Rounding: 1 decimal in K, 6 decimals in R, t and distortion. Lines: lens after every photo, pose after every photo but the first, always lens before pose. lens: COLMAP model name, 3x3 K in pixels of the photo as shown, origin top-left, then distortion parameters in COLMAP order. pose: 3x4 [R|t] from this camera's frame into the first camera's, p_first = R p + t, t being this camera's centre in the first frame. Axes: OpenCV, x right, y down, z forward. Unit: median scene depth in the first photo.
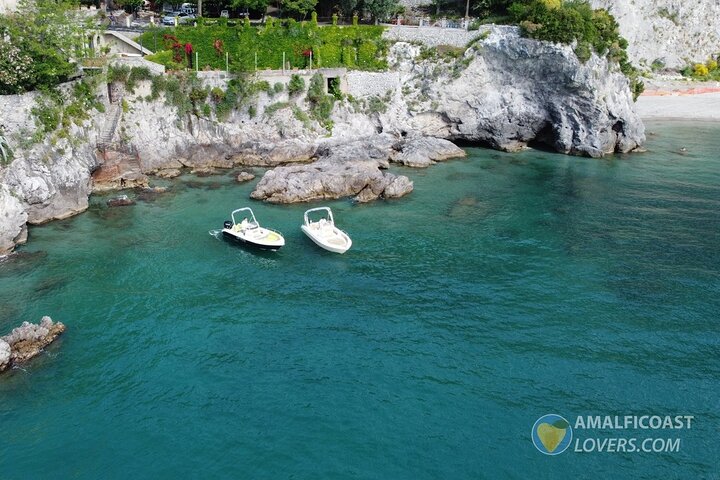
lens RADIAL K [[645.0, 0, 293.0], [0, 645.0, 236.8], [0, 0, 1]] dist [0.012435, -0.008526]
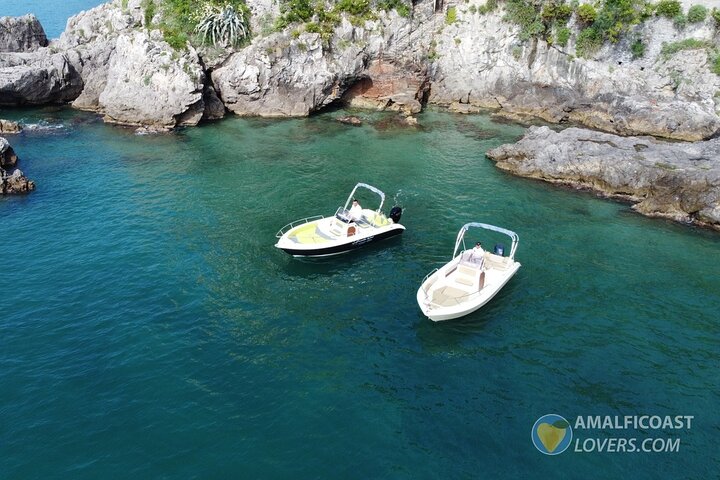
lens RADIAL K [[645.0, 0, 293.0], [0, 645.0, 236.8], [0, 0, 1]] dist [0.012435, -0.008526]
pose [[0.561039, 0.338165, -0.755566, 0.293845], [-0.294708, 0.934544, 0.199437, -0.046494], [0.773552, 0.110780, 0.623975, 0.354090]]
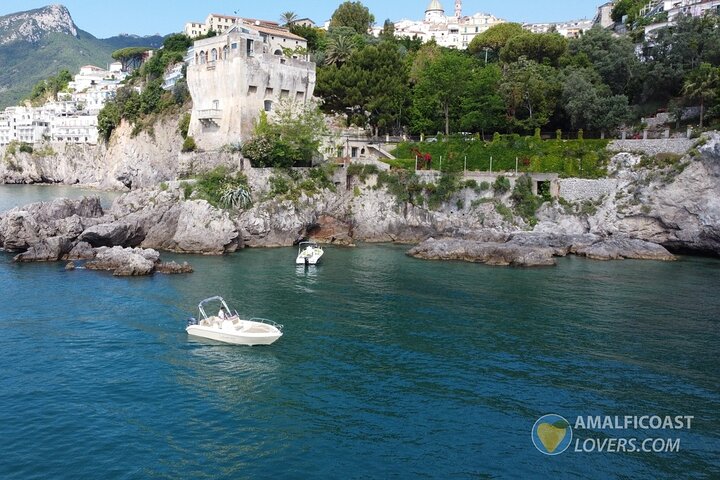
lens RADIAL K [[645.0, 0, 293.0], [0, 645.0, 236.8], [0, 0, 1]] dist [0.012435, -0.008526]
pose [[0.782829, 0.063732, -0.618964, 0.442619], [-0.220399, 0.958650, -0.180040, 0.149452], [0.581896, 0.277359, 0.764506, -0.084386]]
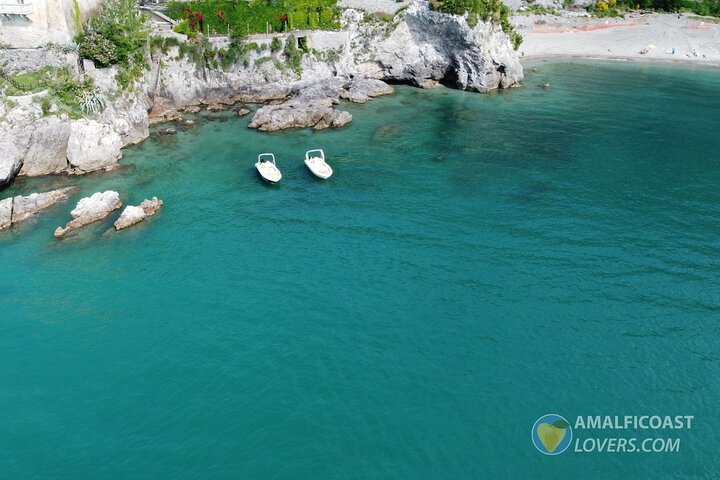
lens RADIAL K [[645.0, 0, 293.0], [0, 645.0, 236.8], [0, 0, 1]] dist [0.012435, -0.008526]
pose [[0.999534, -0.015132, 0.026513, -0.001973], [0.011013, 0.988752, 0.149159, -0.024457], [-0.028472, -0.148797, 0.988458, -0.502049]]
